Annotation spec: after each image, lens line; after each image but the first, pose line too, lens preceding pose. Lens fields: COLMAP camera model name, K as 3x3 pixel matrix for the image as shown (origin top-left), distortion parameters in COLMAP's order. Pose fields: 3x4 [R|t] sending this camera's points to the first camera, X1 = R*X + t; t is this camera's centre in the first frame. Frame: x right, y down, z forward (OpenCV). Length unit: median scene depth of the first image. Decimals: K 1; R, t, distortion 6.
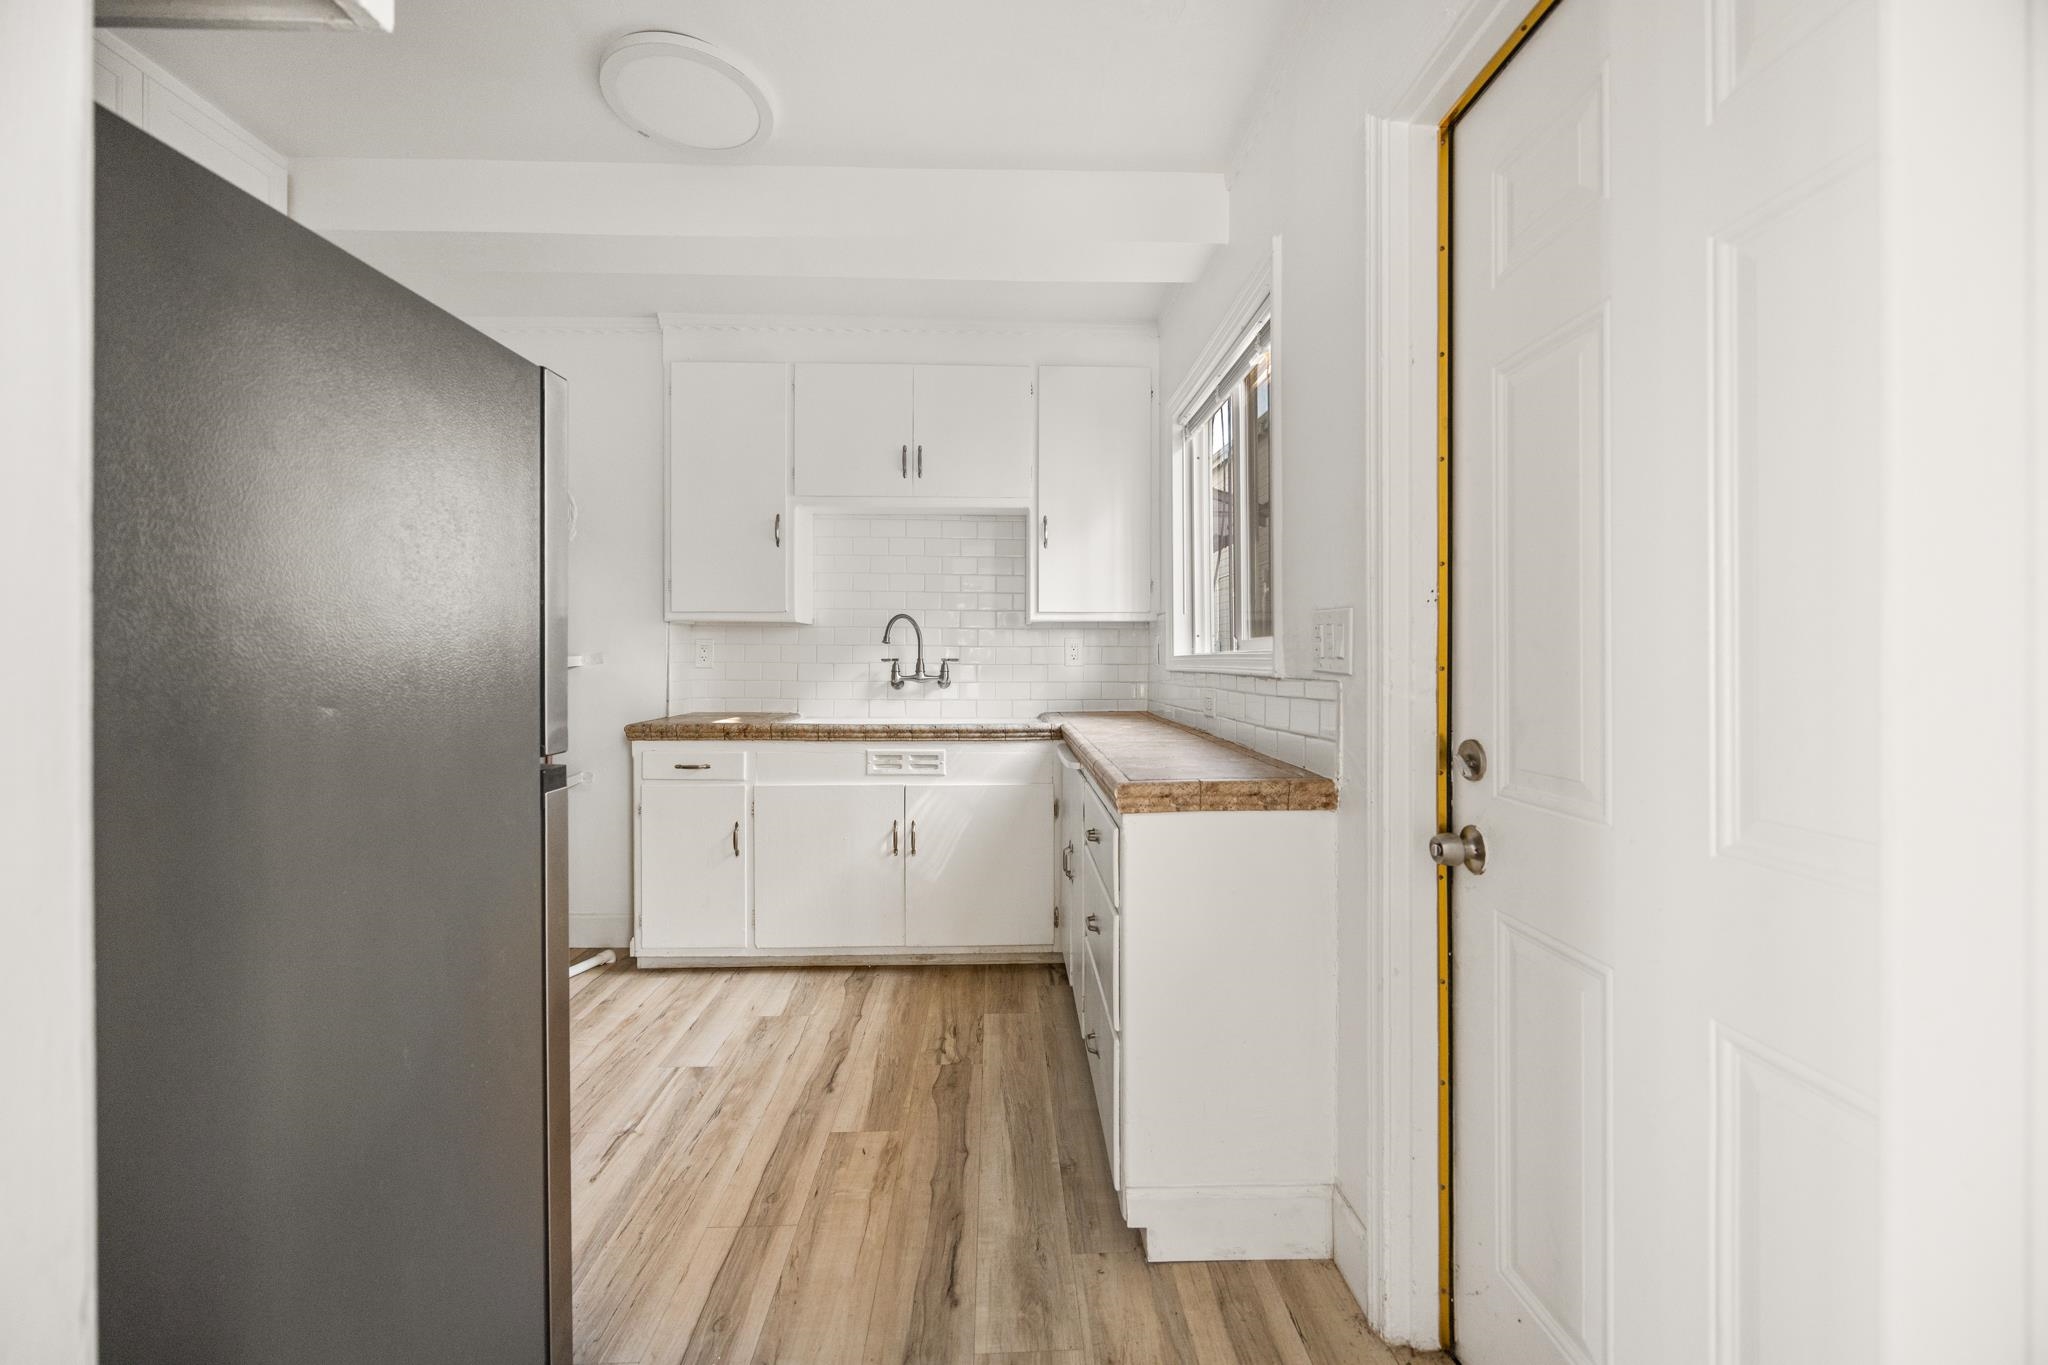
lens RADIAL K [[782.7, 0, 1024.0], [0, 782.7, 682.5], [0, 0, 1]] dist [-0.004502, 0.000099]
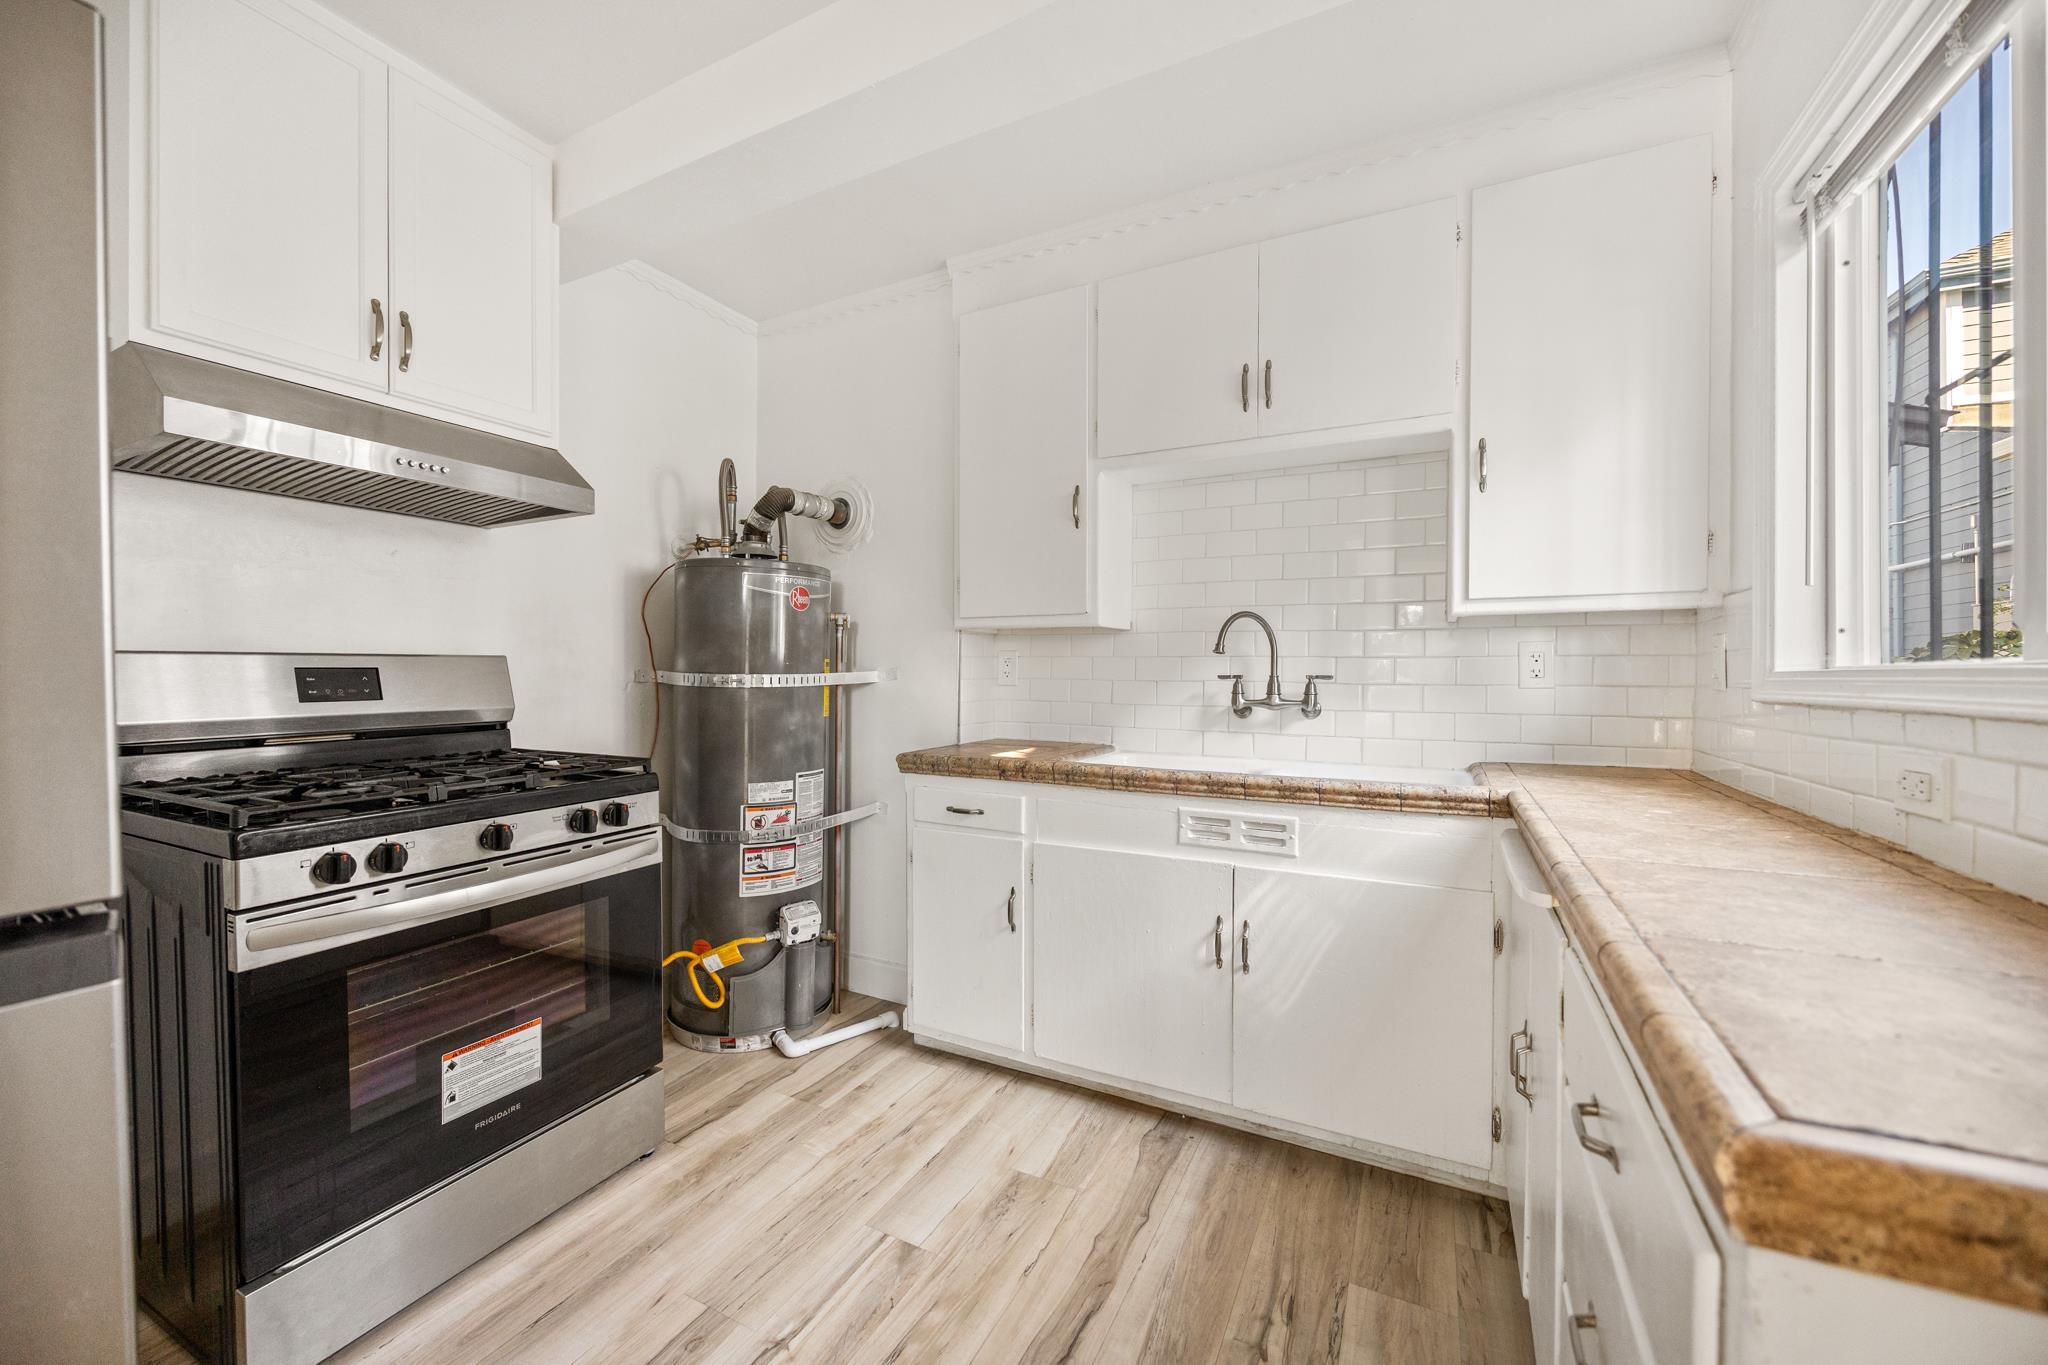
lens RADIAL K [[782.7, 0, 1024.0], [0, 782.7, 682.5], [0, 0, 1]] dist [-0.004502, 0.000099]
pose [[0.870746, 0.008572, -0.491657, 0.018321], [-0.017735, 0.999745, -0.013979, -0.011962], [0.491412, 0.020892, 0.870676, 0.327766]]
